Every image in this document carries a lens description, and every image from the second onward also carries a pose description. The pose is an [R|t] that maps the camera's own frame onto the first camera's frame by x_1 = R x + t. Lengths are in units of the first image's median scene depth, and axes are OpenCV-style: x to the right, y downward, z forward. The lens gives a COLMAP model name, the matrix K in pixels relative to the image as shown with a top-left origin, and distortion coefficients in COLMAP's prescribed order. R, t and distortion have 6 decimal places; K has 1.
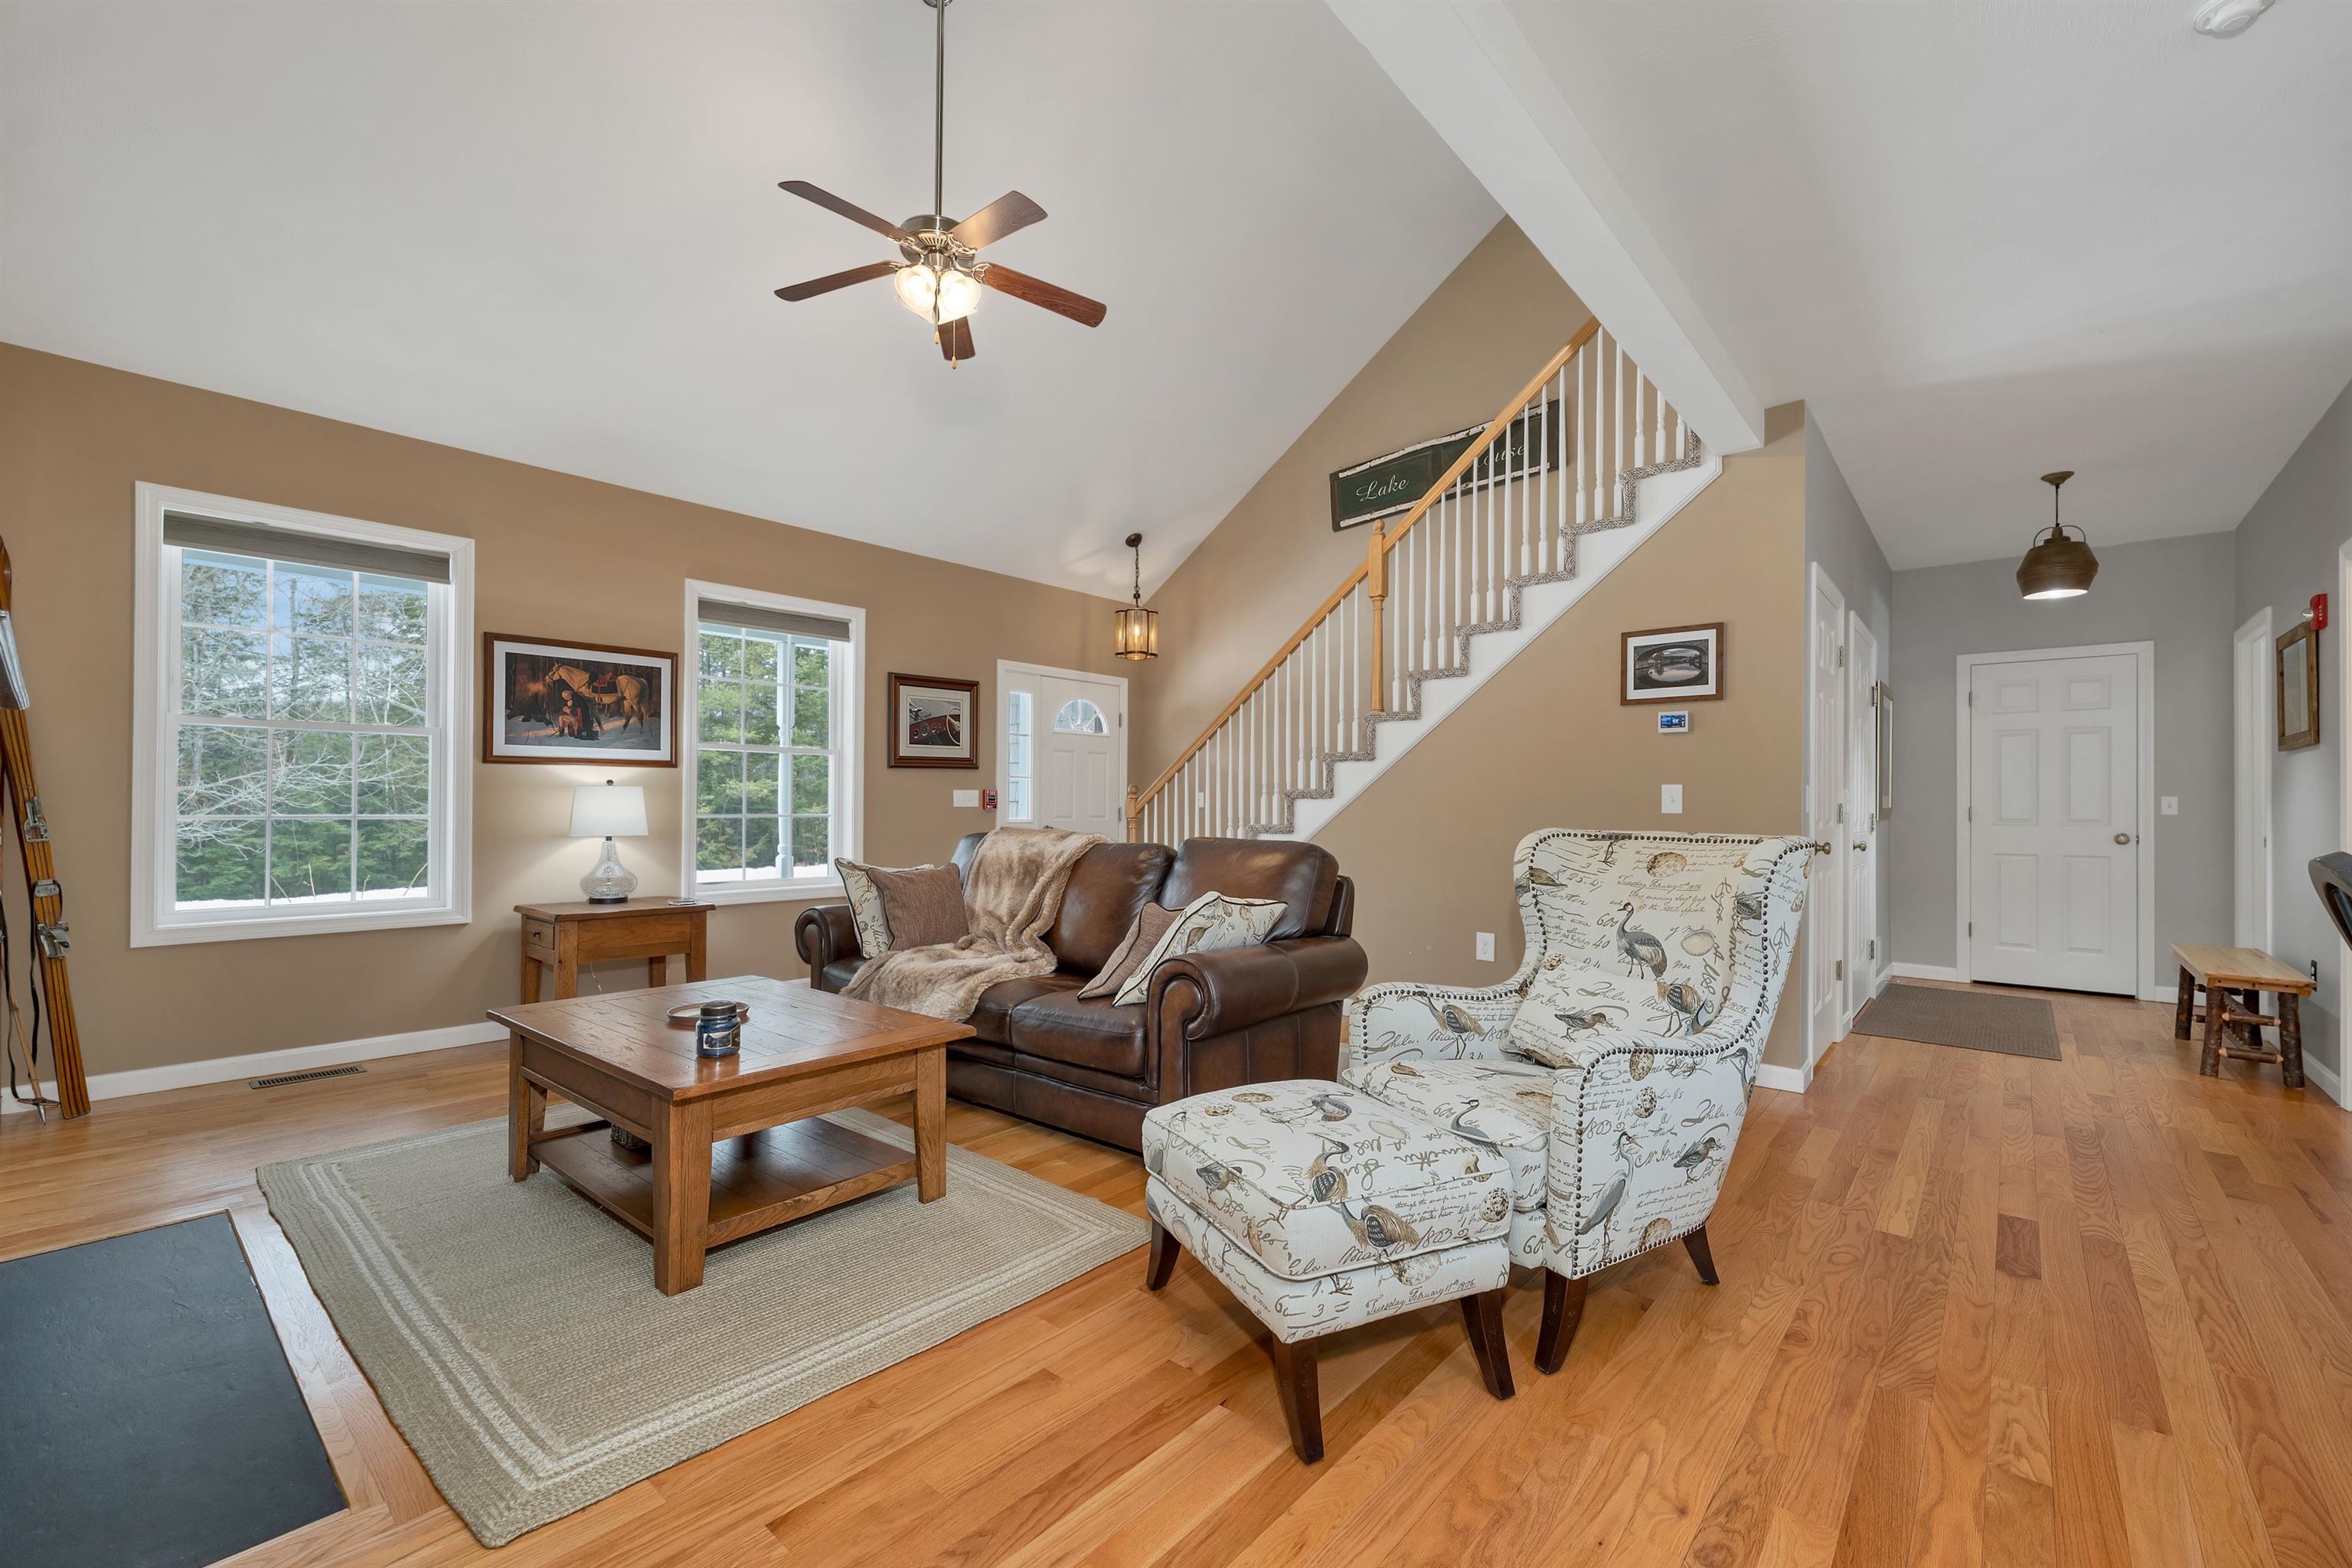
lens RADIAL K [[971.5, 0, 1181.1], [0, 971.5, 800.4], [0, 0, 1]] dist [0.000538, -0.000033]
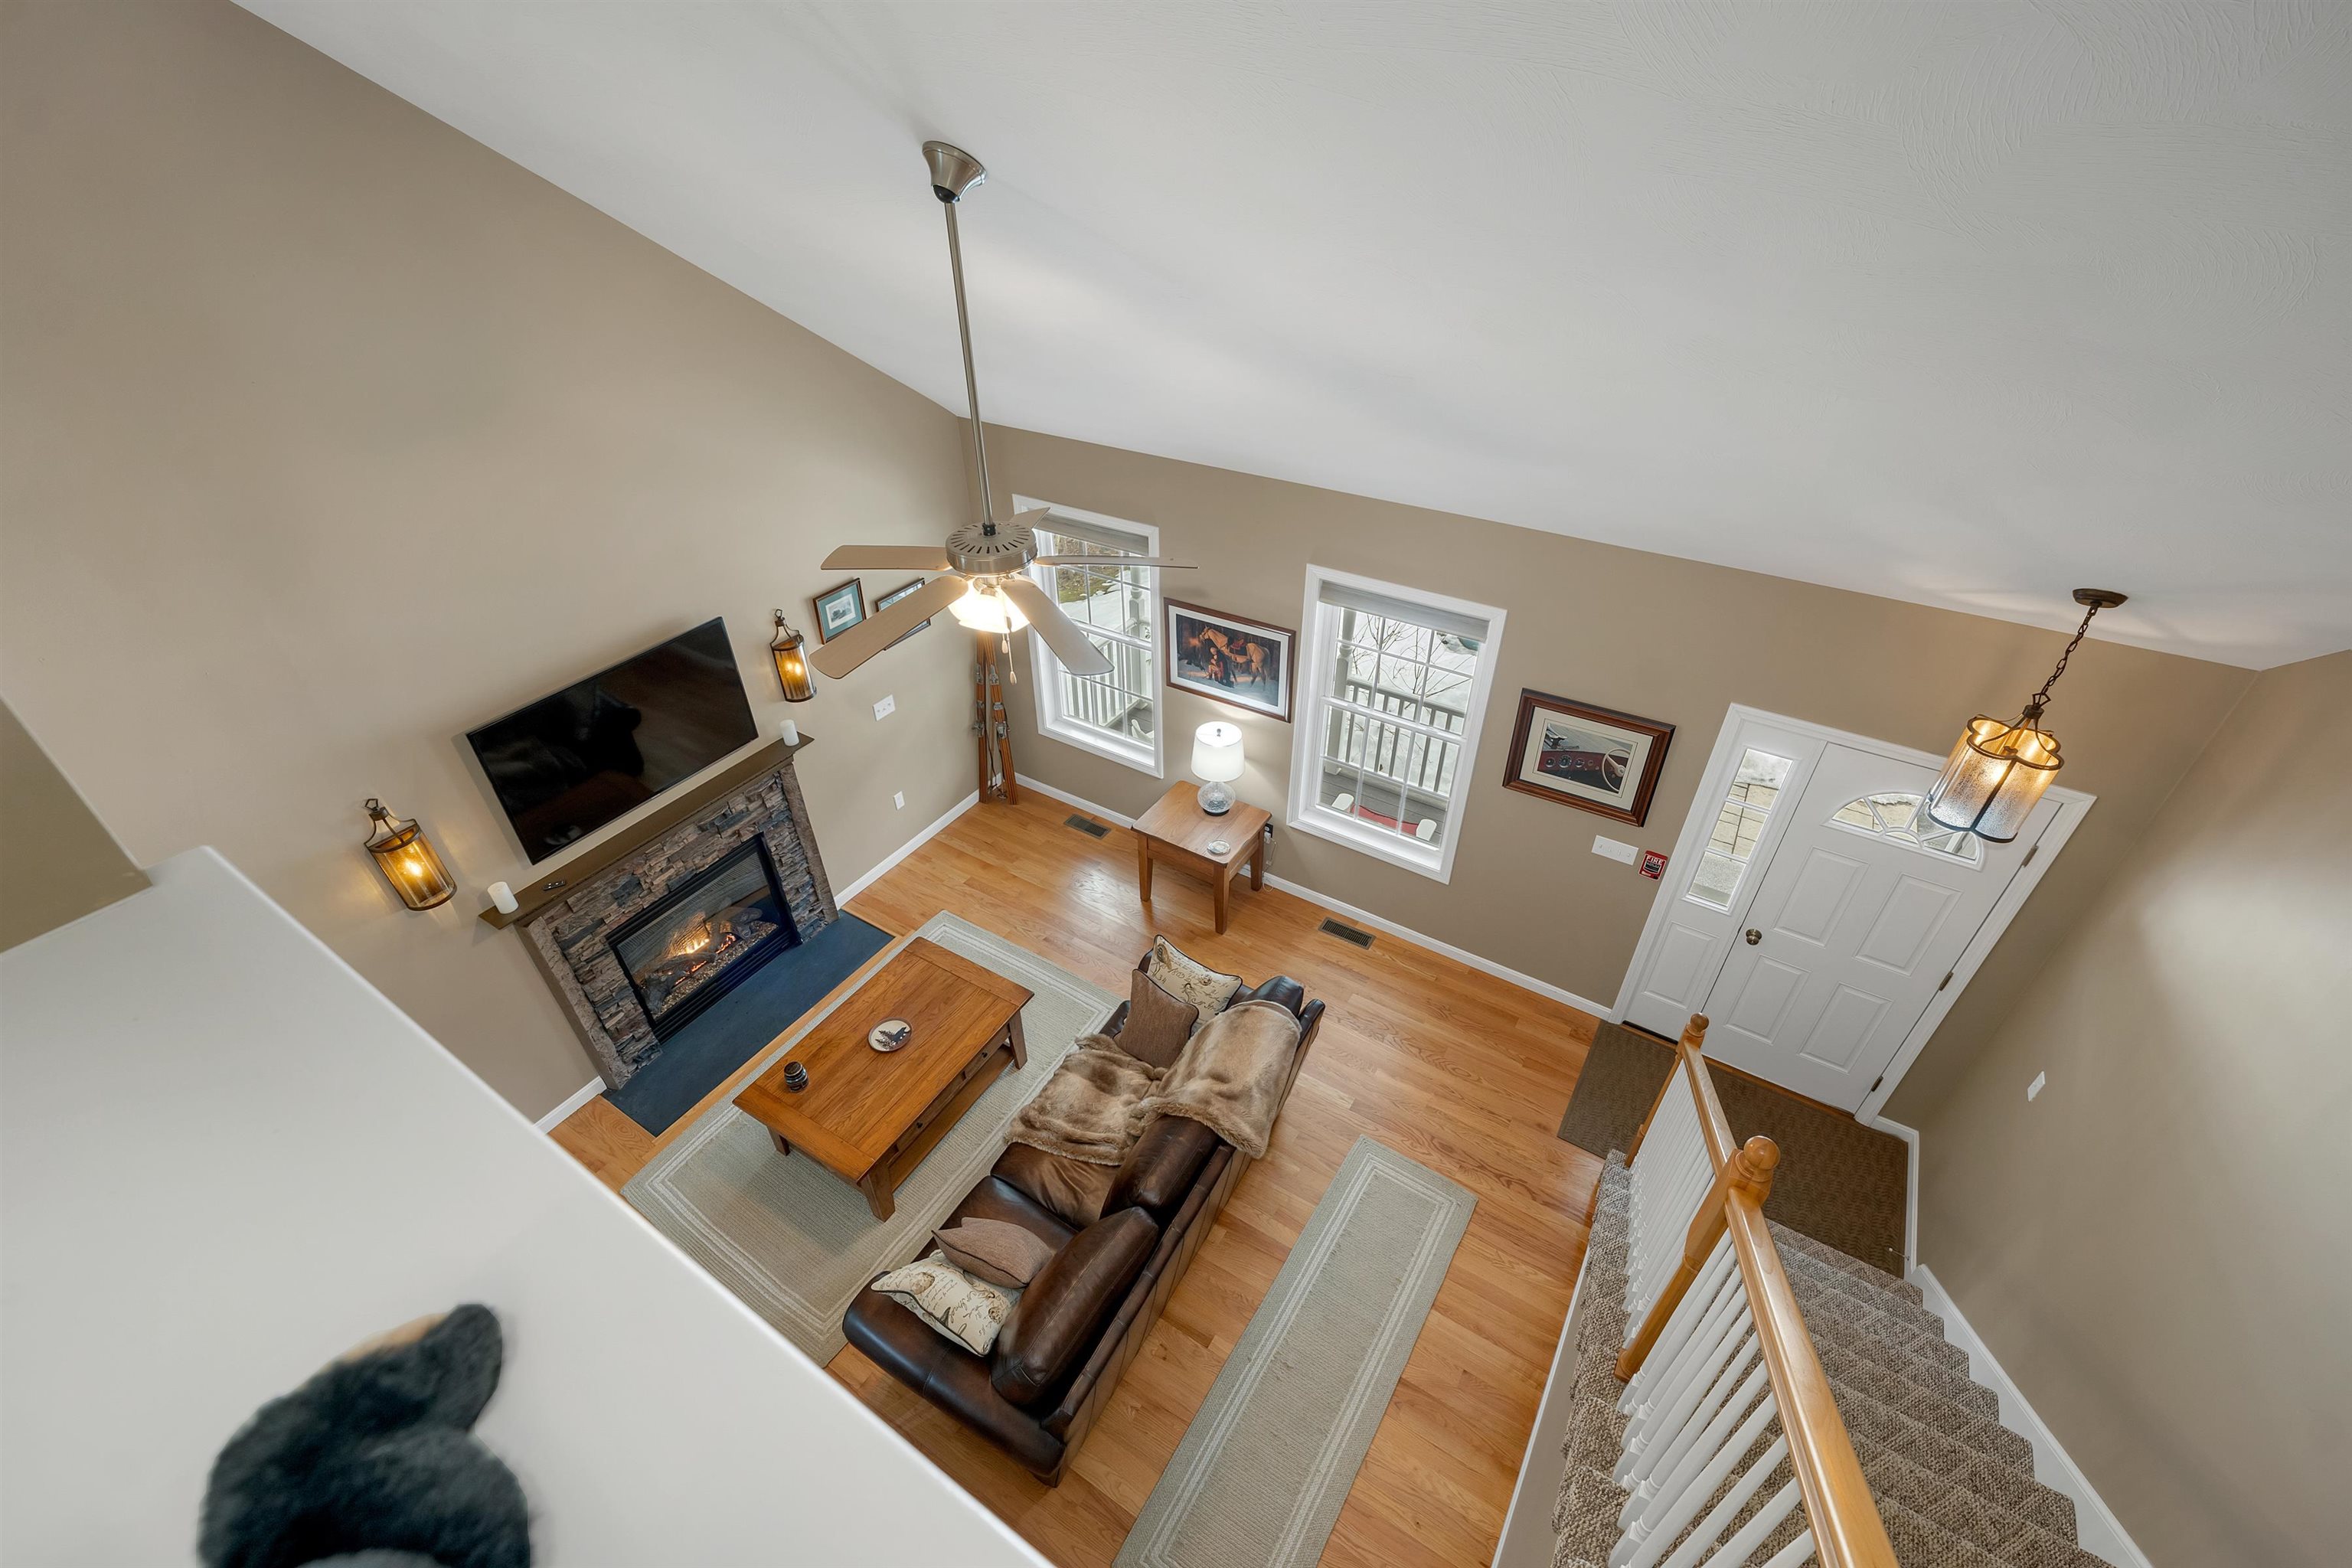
lens RADIAL K [[980.2, 0, 1172.4], [0, 980.2, 786.8], [0, 0, 1]] dist [-0.000089, -0.000197]
pose [[0.146044, 0.582826, -0.799366, 0.417646], [0.016207, 0.806511, 0.590996, -0.668840], [0.989145, -0.099267, 0.108341, 0.772701]]
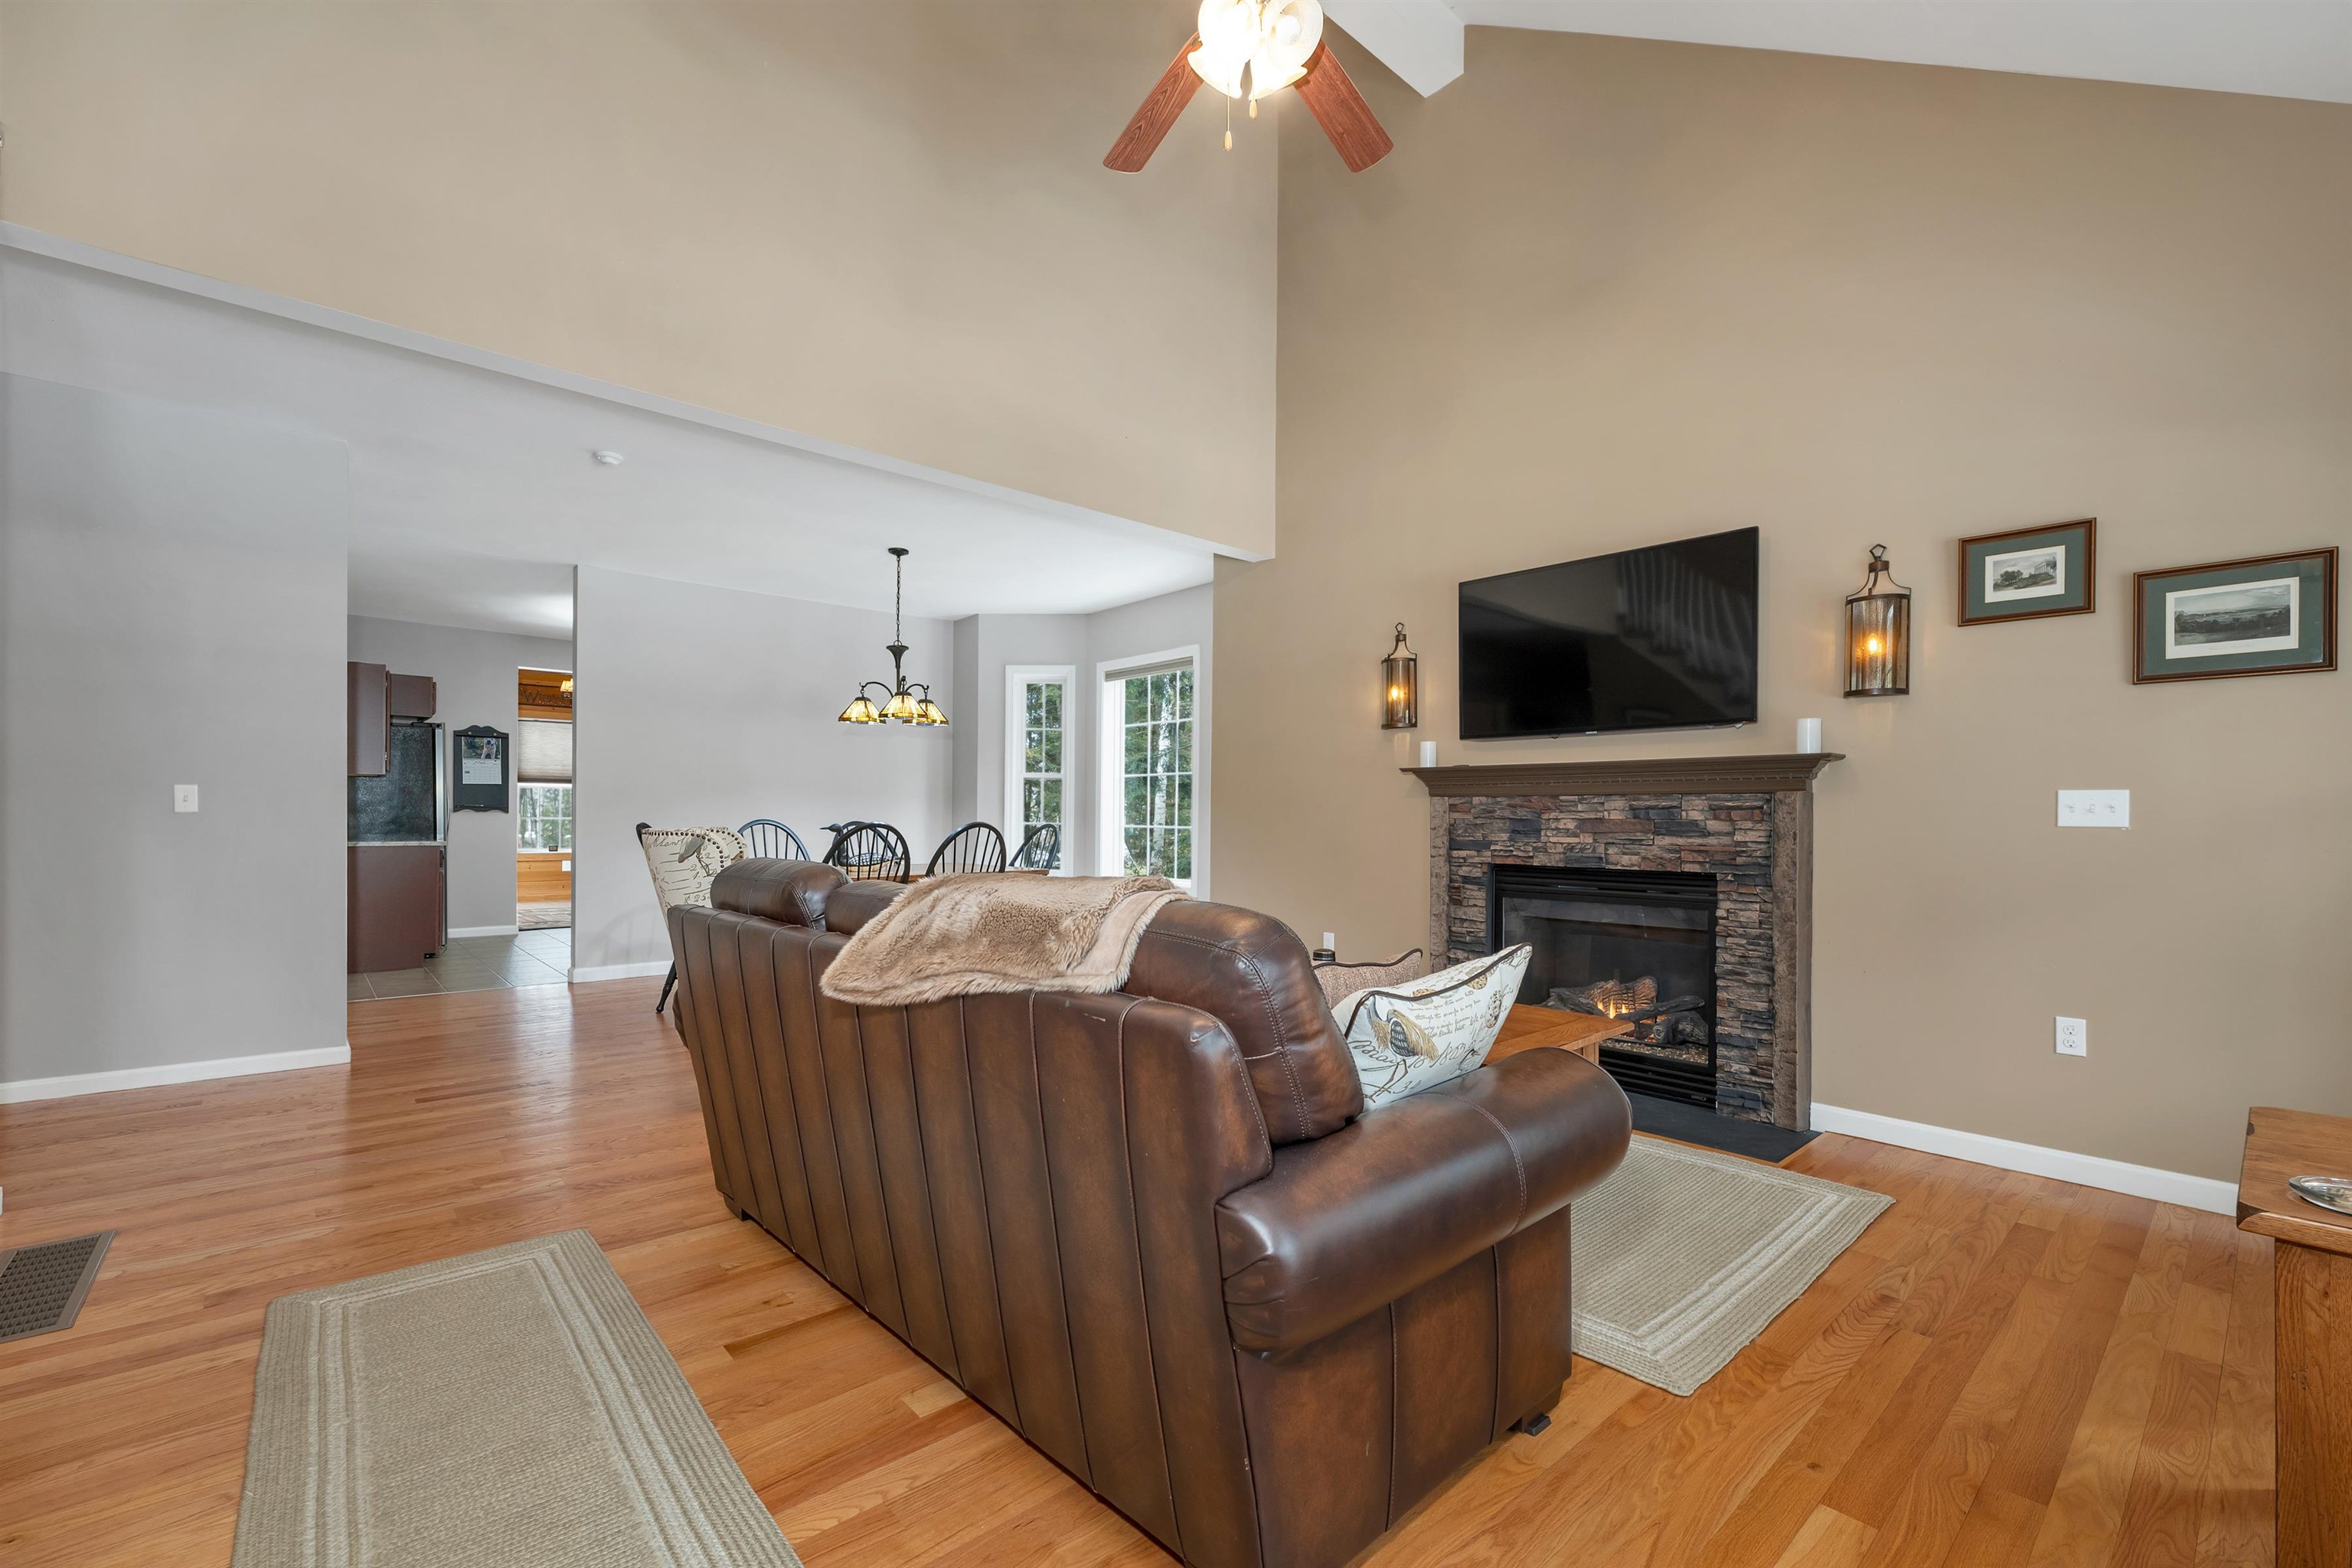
lens RADIAL K [[994.9, 0, 1176.7], [0, 994.9, 821.8], [0, 0, 1]] dist [0.001704, -0.000185]
pose [[-0.991483, -0.013879, 0.129497, -0.219051], [-0.014188, 0.999898, -0.001460, 0.008299], [-0.129463, -0.003284, -0.991579, 1.245727]]
